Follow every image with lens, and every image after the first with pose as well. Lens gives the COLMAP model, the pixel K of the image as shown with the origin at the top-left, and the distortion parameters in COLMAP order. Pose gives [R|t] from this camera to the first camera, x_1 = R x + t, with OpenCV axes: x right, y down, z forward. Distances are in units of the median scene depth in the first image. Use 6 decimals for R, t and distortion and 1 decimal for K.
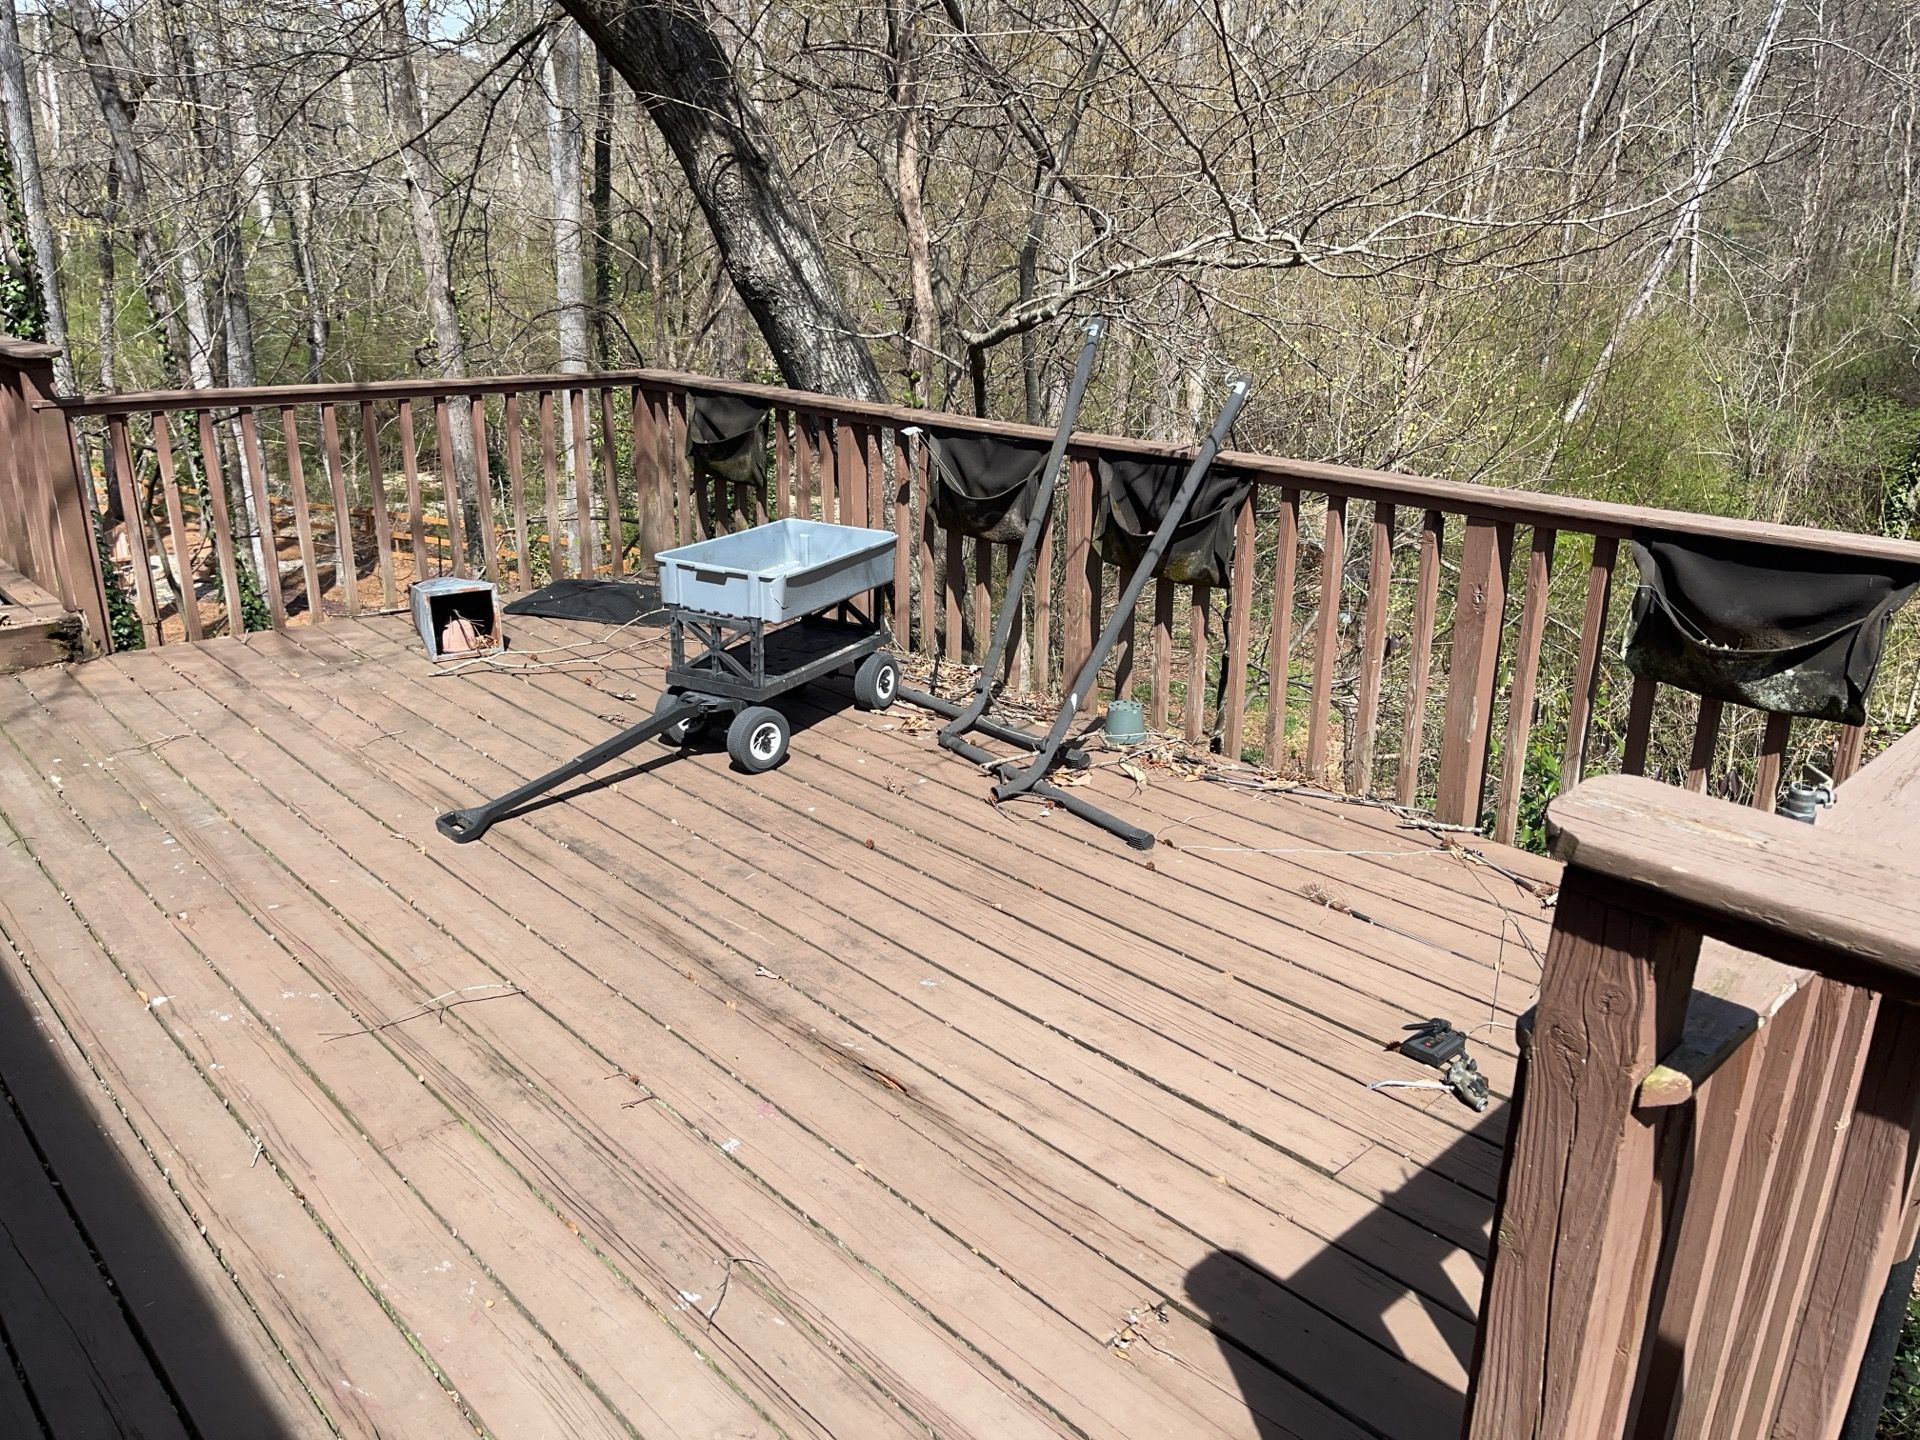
lens RADIAL K [[1443.7, 0, 960.0], [0, 1443.7, 720.0], [0, 0, 1]] dist [0.065883, -0.091429]
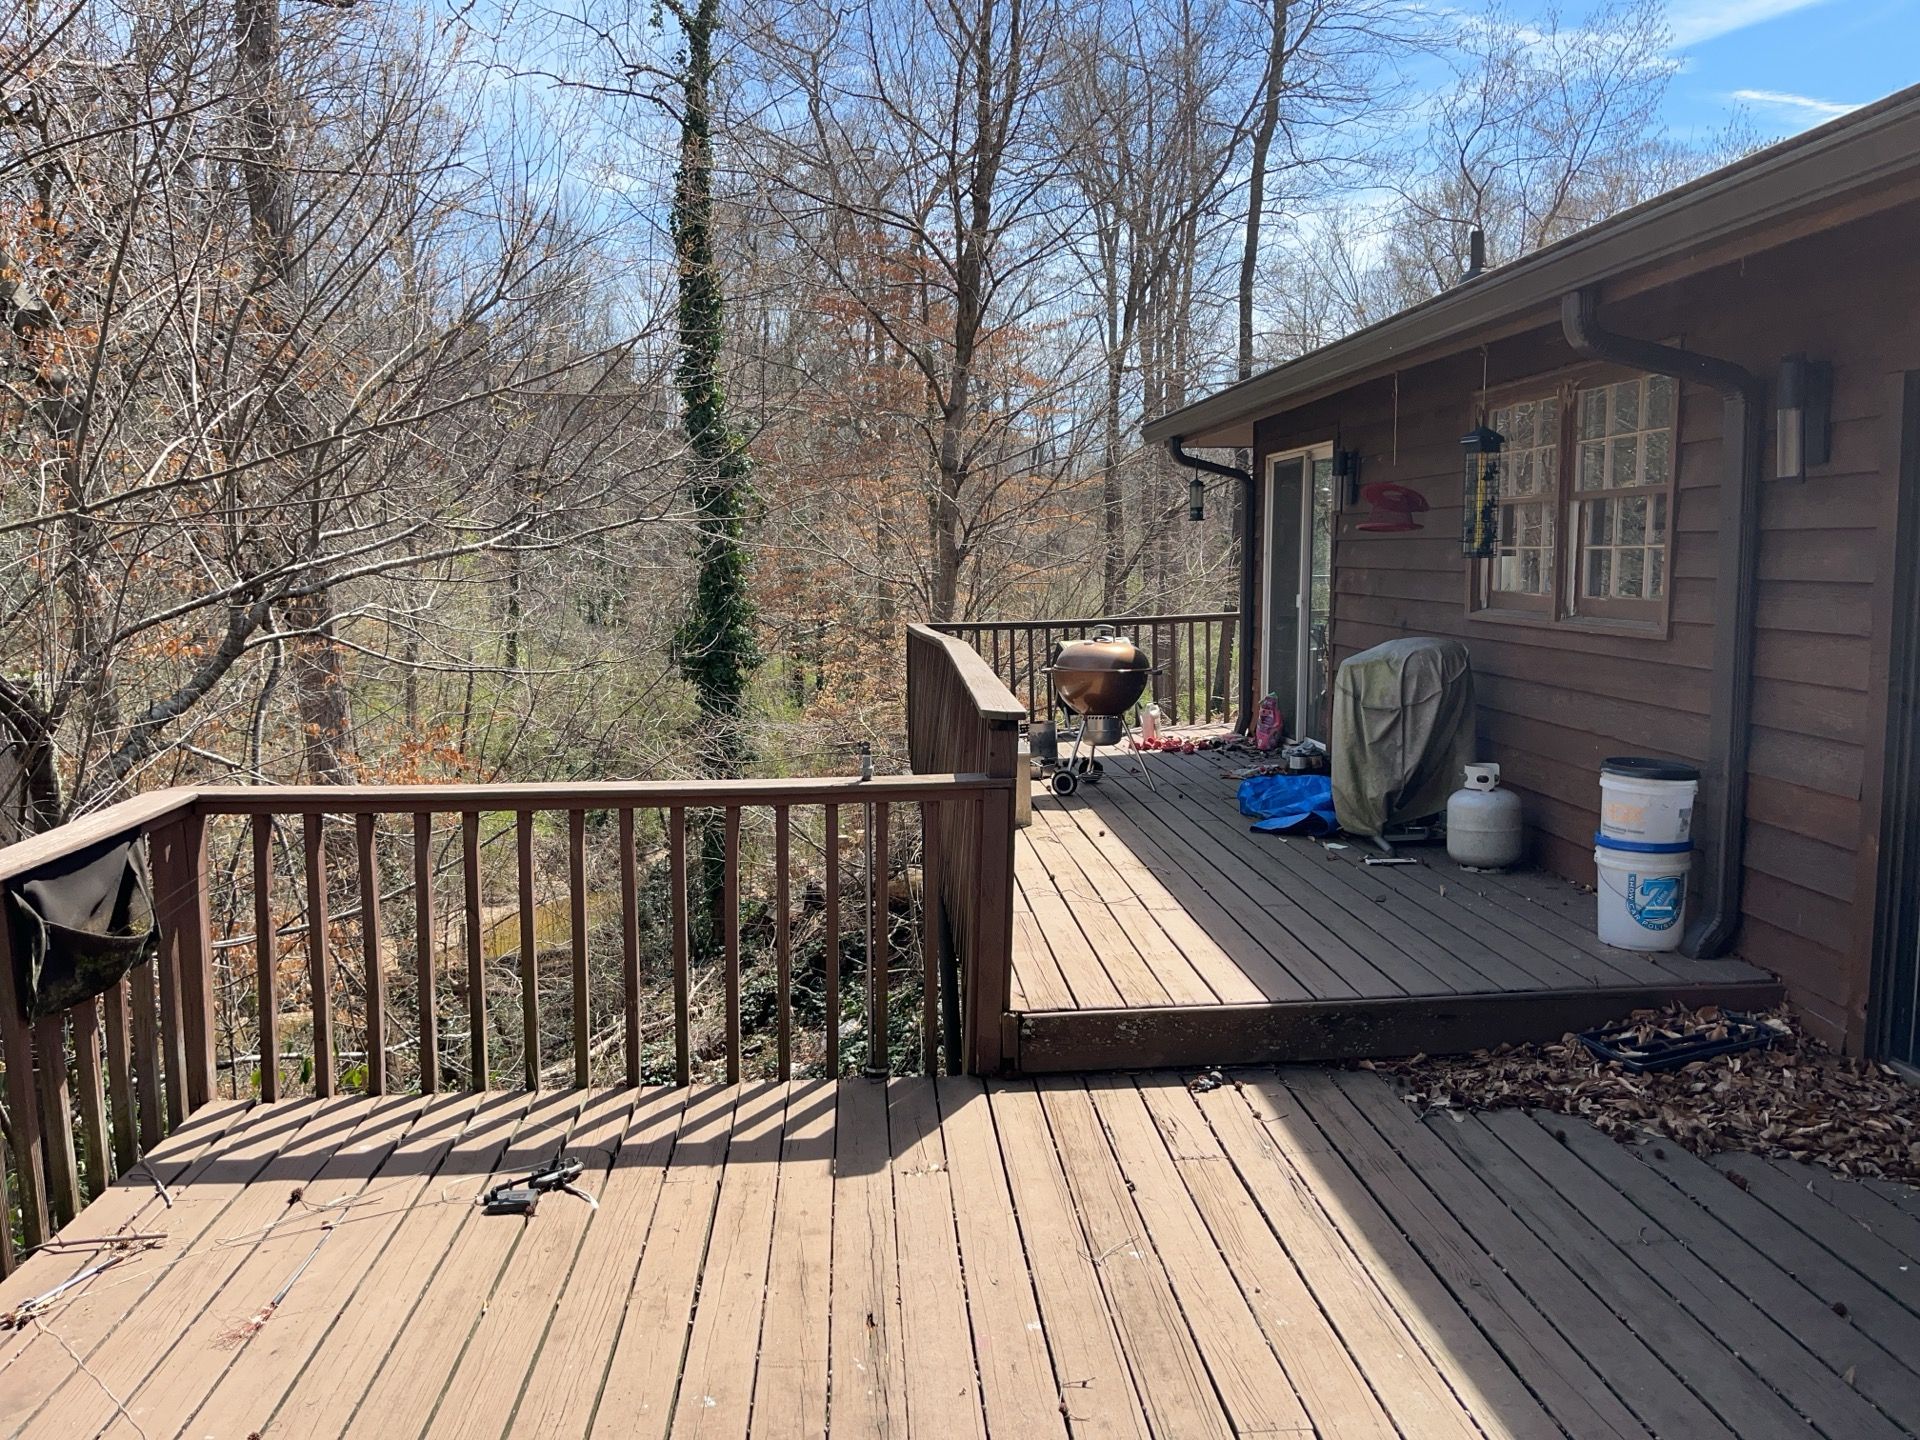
lens RADIAL K [[1443.7, 0, 960.0], [0, 1443.7, 720.0], [0, 0, 1]] dist [0.065883, -0.091429]
pose [[-0.781112, -0.079506, 0.619309, -0.758261], [0.197690, 0.909343, 0.366079, -0.564564], [-0.592270, 0.408379, -0.694581, 1.569738]]
